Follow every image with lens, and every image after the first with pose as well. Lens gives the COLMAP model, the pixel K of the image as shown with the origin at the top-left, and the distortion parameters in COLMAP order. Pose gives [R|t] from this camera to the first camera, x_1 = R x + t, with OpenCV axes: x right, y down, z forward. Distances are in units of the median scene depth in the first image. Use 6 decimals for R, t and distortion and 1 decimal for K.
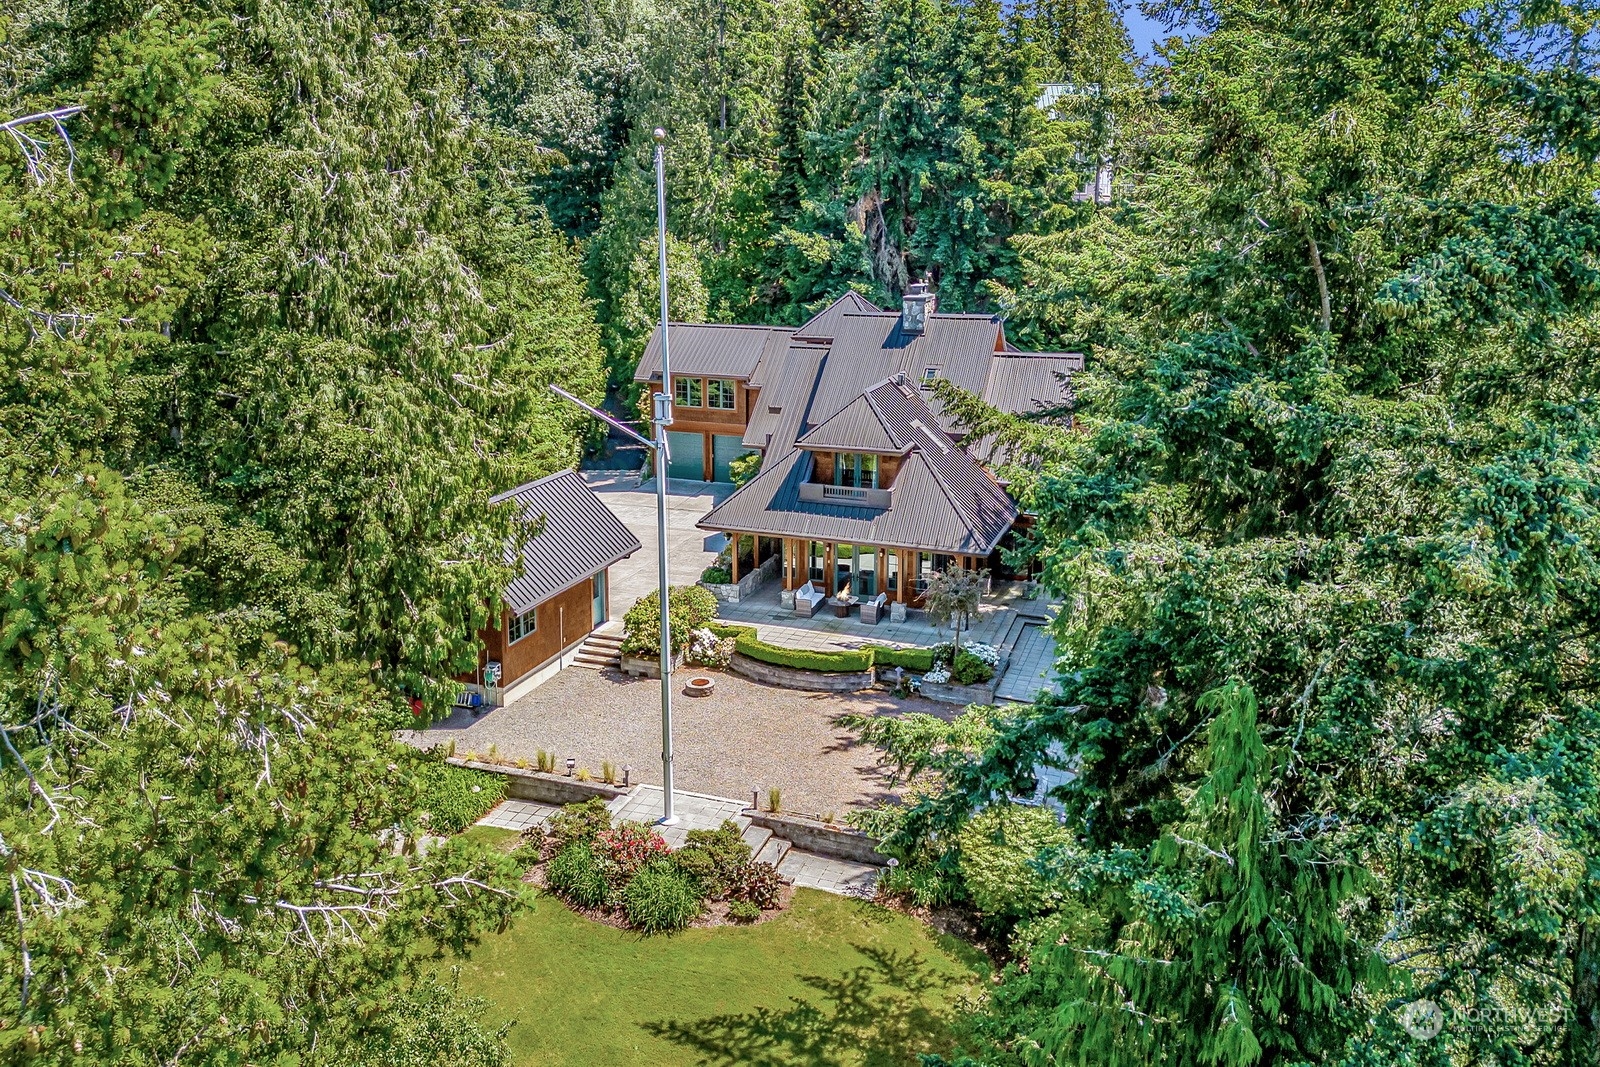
lens RADIAL K [[1130.5, 0, 800.0], [0, 1130.5, 533.5], [0, 0, 1]] dist [0.083124, -0.077695]
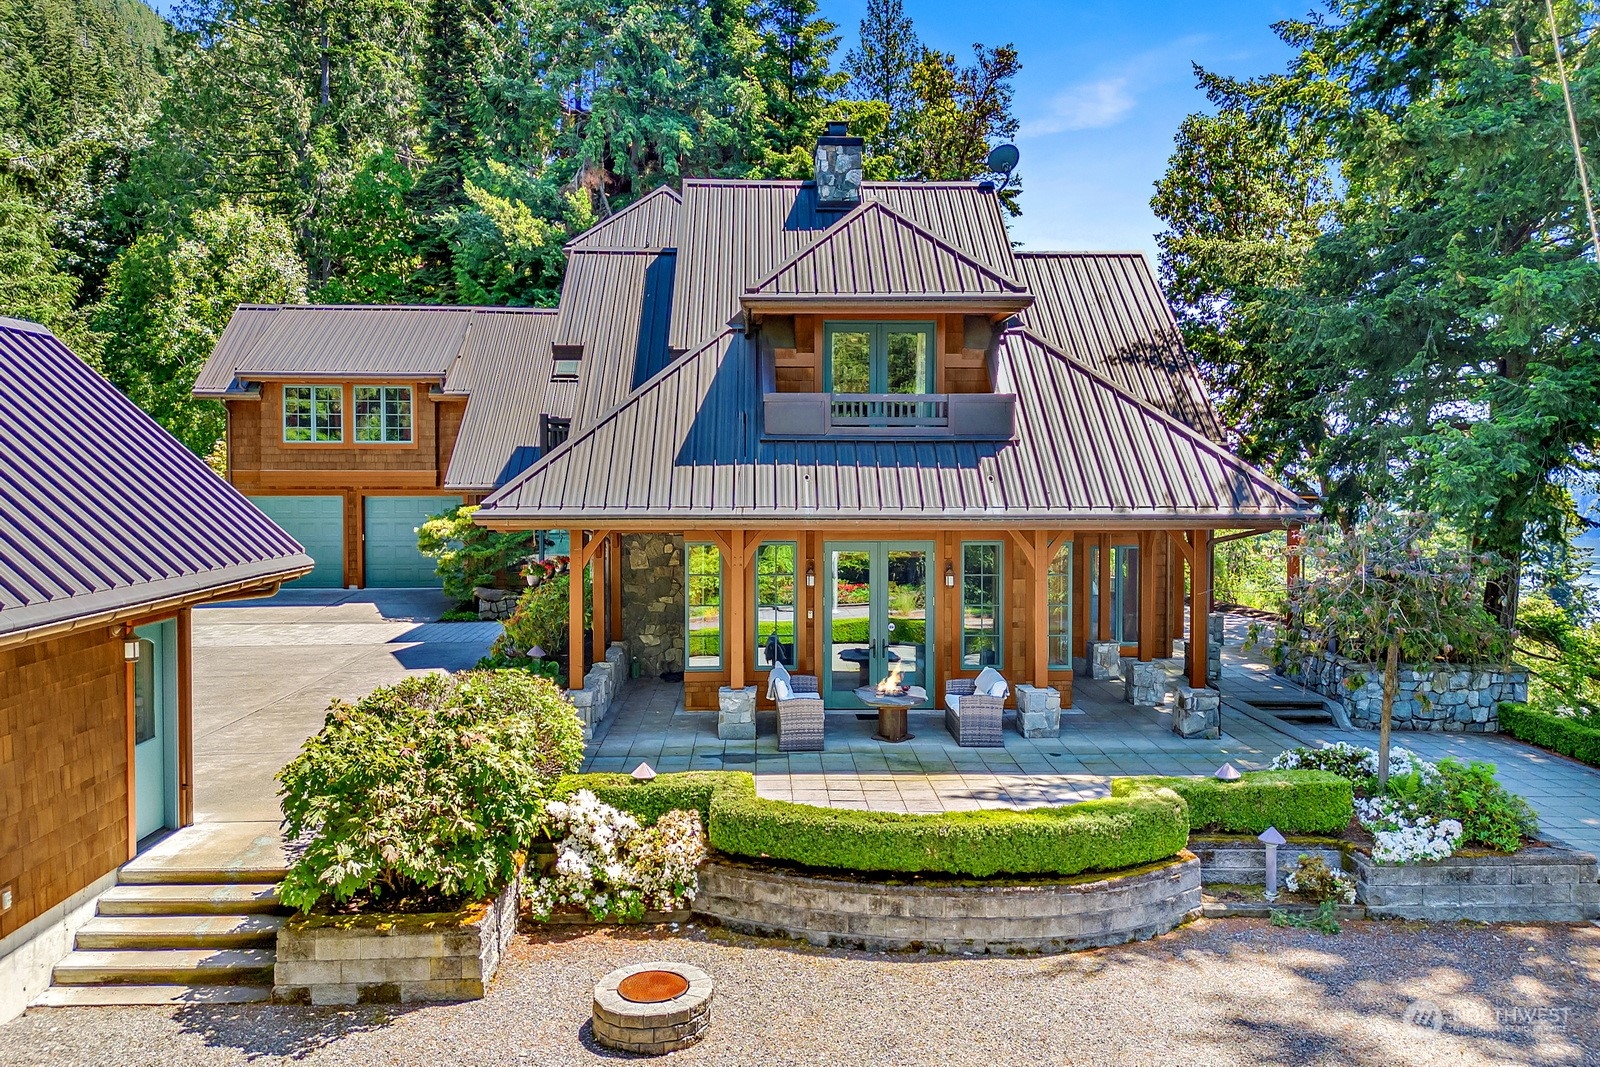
lens RADIAL K [[1130.5, 0, 800.0], [0, 1130.5, 533.5], [0, 0, 1]] dist [0.083124, -0.077695]
pose [[0.924282, -0.017330, 0.381316, -0.145323], [0.096889, 0.976903, -0.190455, 0.081008], [-0.369208, 0.212980, 0.904613, 0.703927]]
